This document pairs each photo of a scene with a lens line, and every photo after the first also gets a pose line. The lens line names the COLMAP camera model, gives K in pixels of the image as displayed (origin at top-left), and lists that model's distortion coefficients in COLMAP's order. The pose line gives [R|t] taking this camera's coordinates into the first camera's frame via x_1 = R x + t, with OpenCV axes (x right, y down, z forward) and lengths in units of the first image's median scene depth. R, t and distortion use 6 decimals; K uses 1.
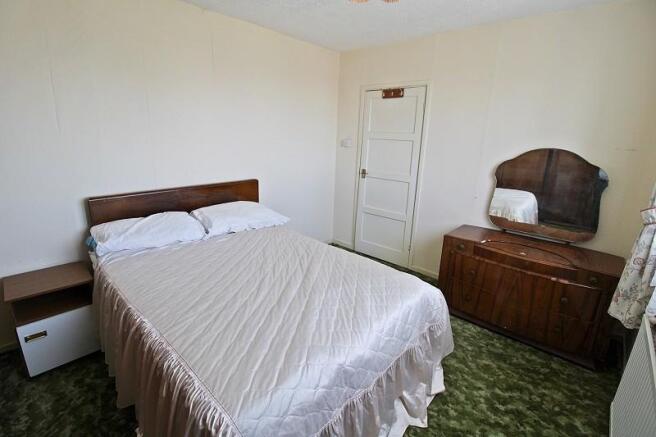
lens RADIAL K [[310.3, 0, 330.7], [0, 310.3, 211.7], [0, 0, 1]] dist [-0.002769, -0.000586]
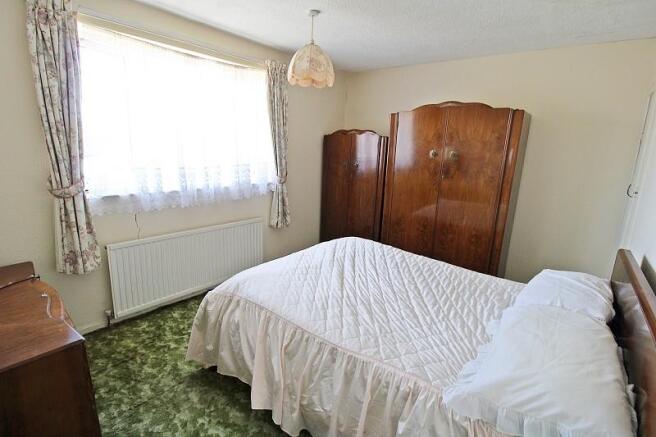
lens RADIAL K [[310.3, 0, 330.7], [0, 310.3, 211.7], [0, 0, 1]] dist [-0.002769, -0.000586]
pose [[-0.994988, -0.063036, -0.077628, 0.058368], [-0.091356, 0.888699, 0.449297, -0.467144], [0.040667, 0.454137, -0.890004, 1.822150]]
